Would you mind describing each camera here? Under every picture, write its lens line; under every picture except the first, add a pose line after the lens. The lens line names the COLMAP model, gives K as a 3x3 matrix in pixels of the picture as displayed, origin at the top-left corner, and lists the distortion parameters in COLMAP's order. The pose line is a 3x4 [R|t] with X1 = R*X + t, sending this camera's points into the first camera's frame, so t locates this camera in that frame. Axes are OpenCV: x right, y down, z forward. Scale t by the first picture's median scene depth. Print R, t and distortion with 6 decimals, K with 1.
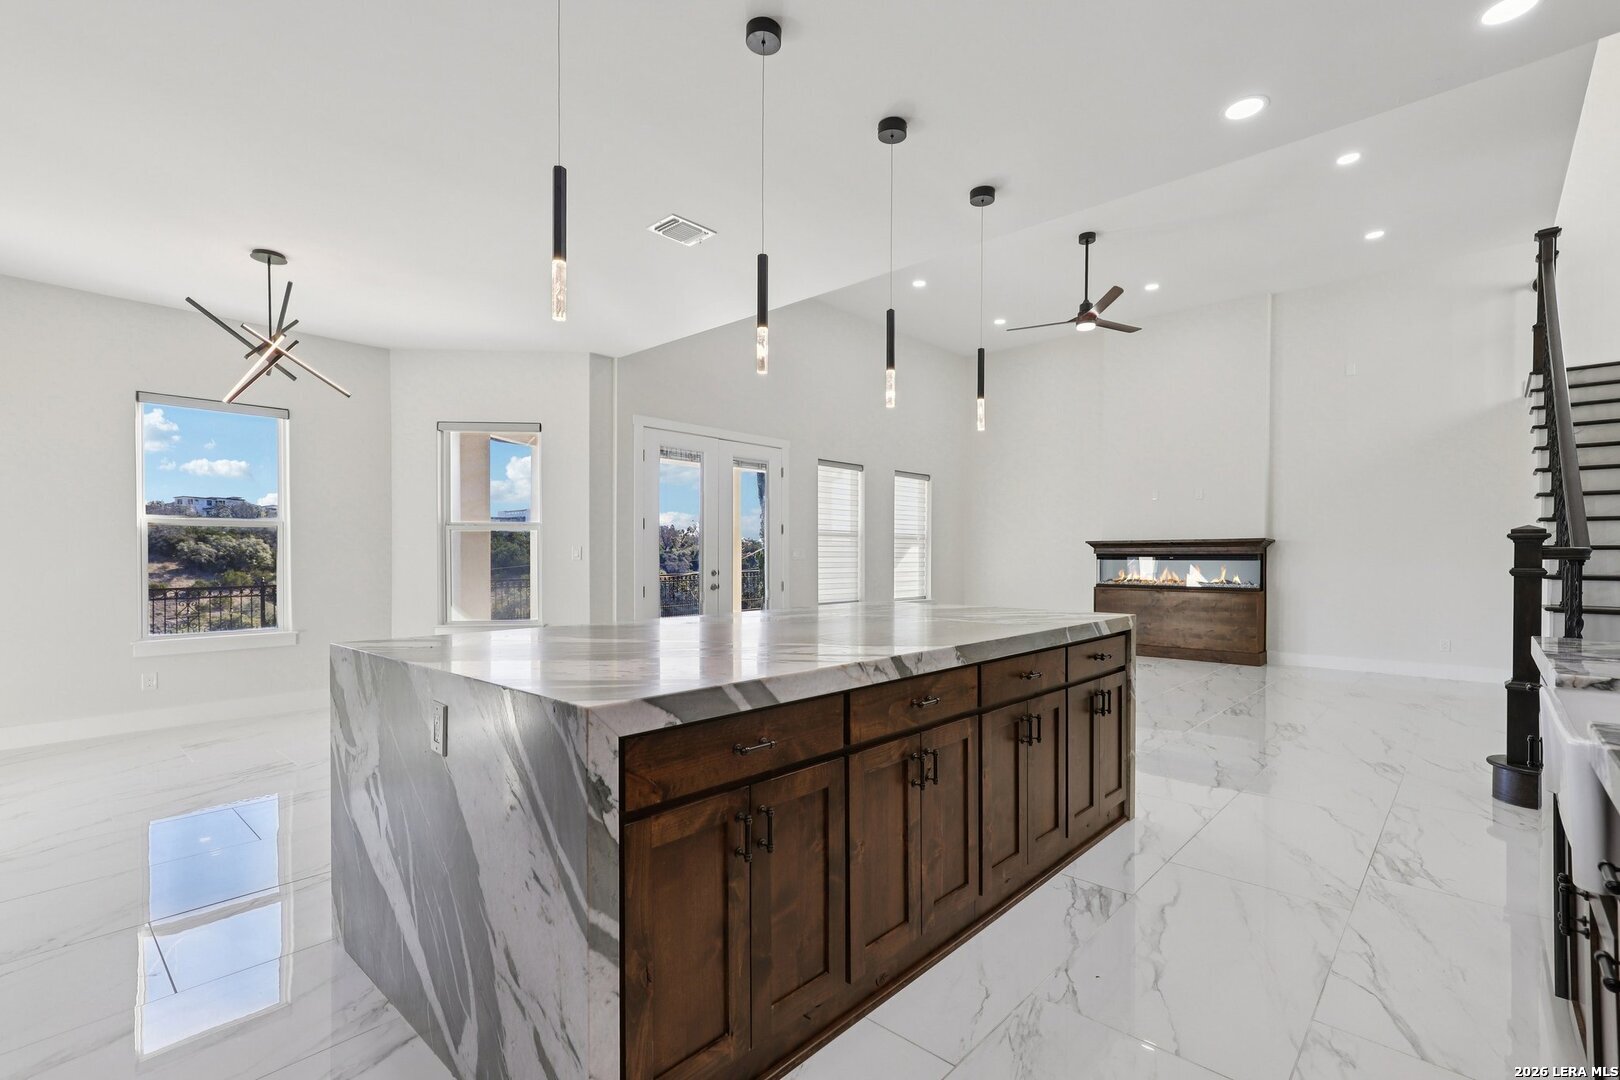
lens RADIAL K [[732.9, 0, 813.9], [0, 732.9, 567.7], [0, 0, 1]] dist [-0.002757, -0.000259]
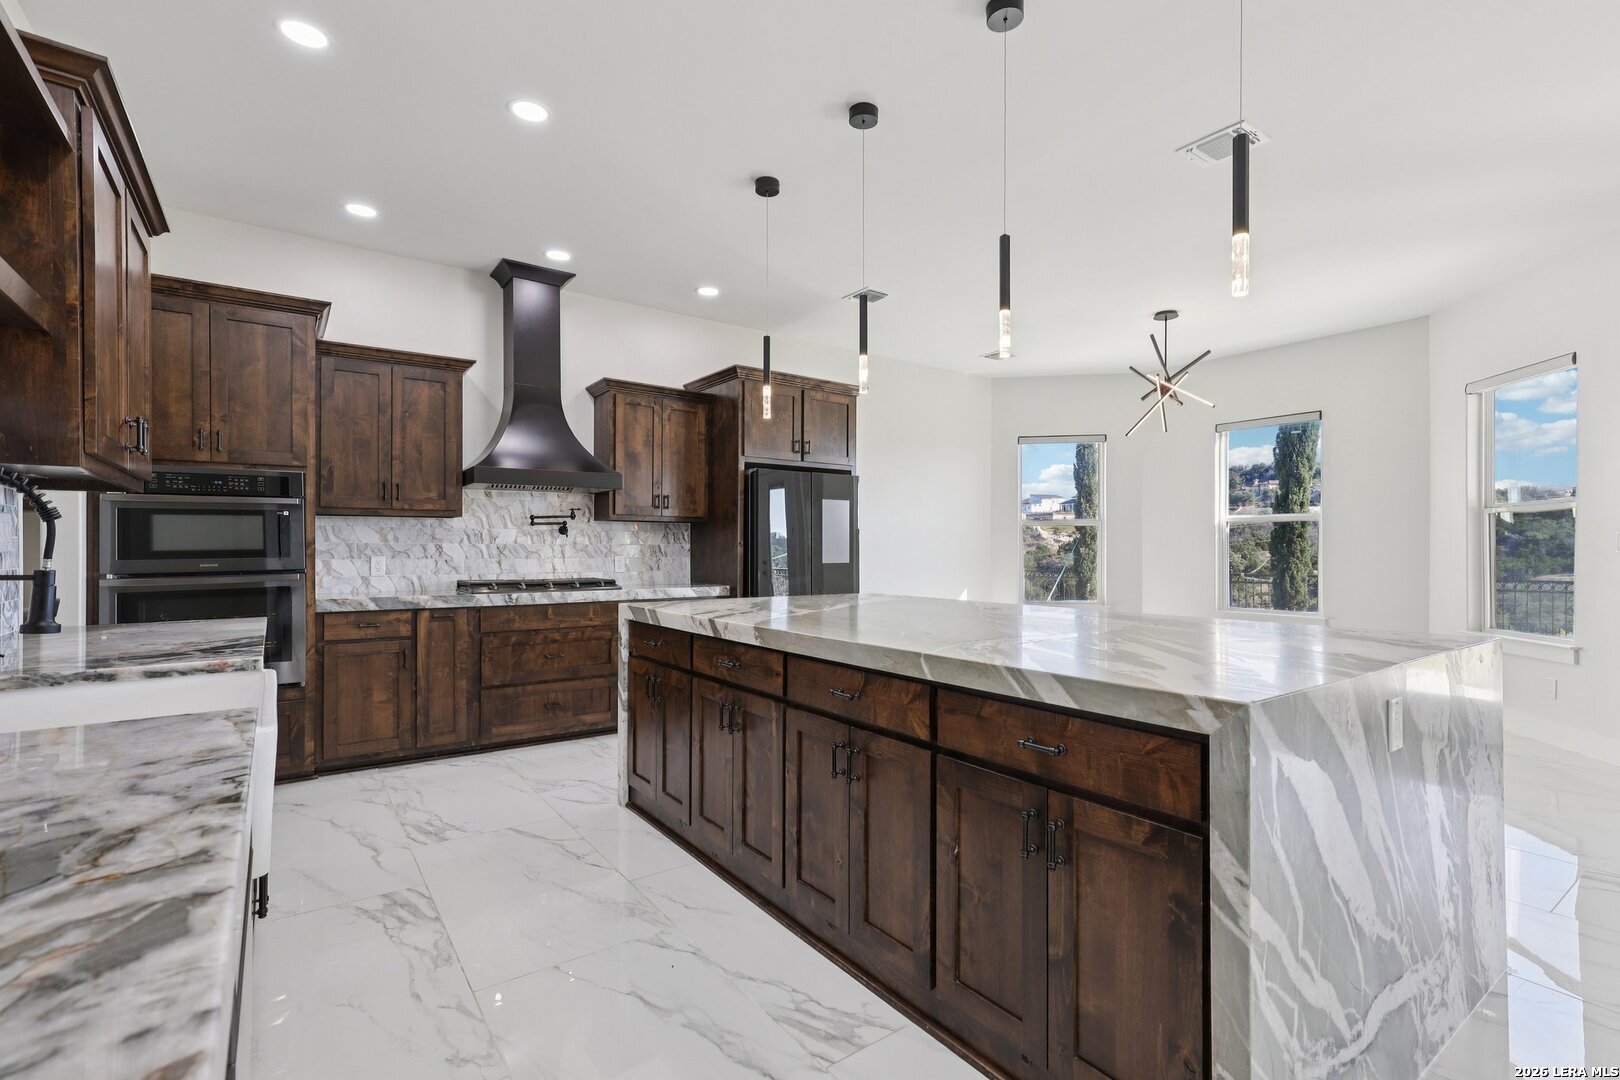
lens RADIAL K [[738.7, 0, 821.1], [0, 738.7, 546.3], [0, 0, 1]] dist [-0.002136, 0.006856]
pose [[-0.195816, -0.003246, -0.980635, 0.390788], [-0.015045, 0.999887, -0.000305, -0.004555], [0.980525, 0.014693, -0.195843, 0.405404]]
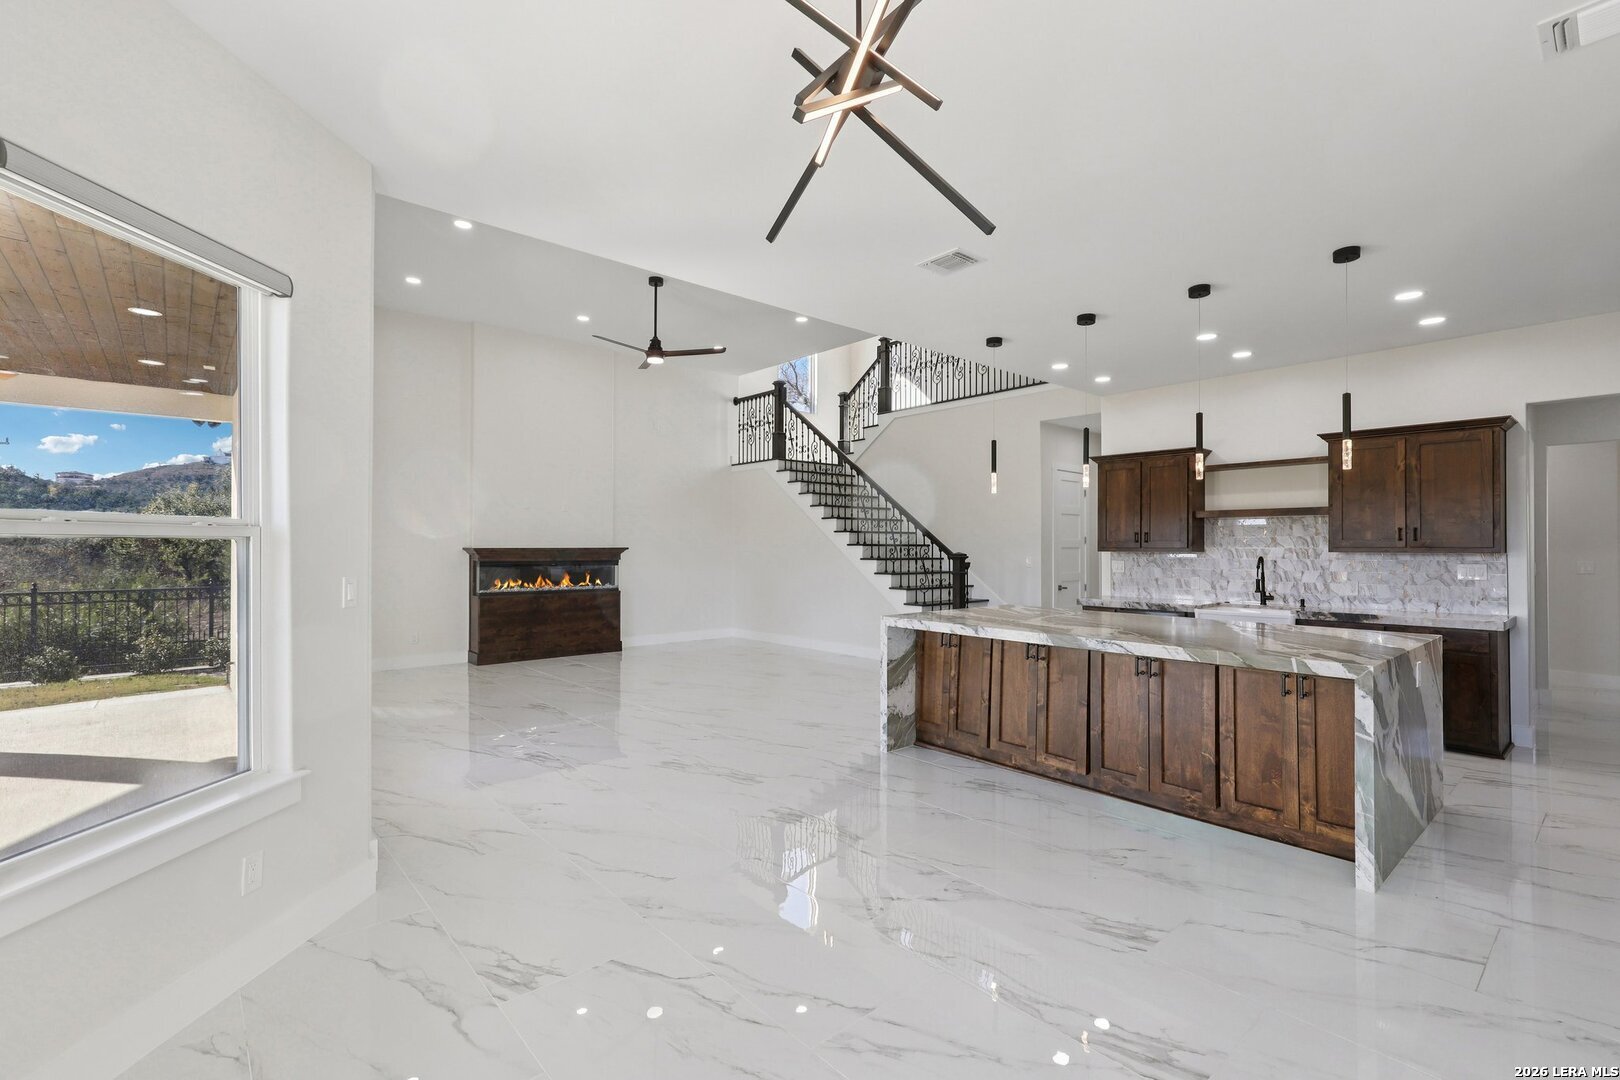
lens RADIAL K [[728.6, 0, 827.1], [0, 728.6, 544.3], [0, 0, 1]] dist [-0.003315, -0.000205]
pose [[0.098426, 0.003311, 0.995139, -0.656809], [0.013534, 0.999898, -0.004665, -0.039332], [-0.995052, 0.013927, 0.098371, 0.595415]]
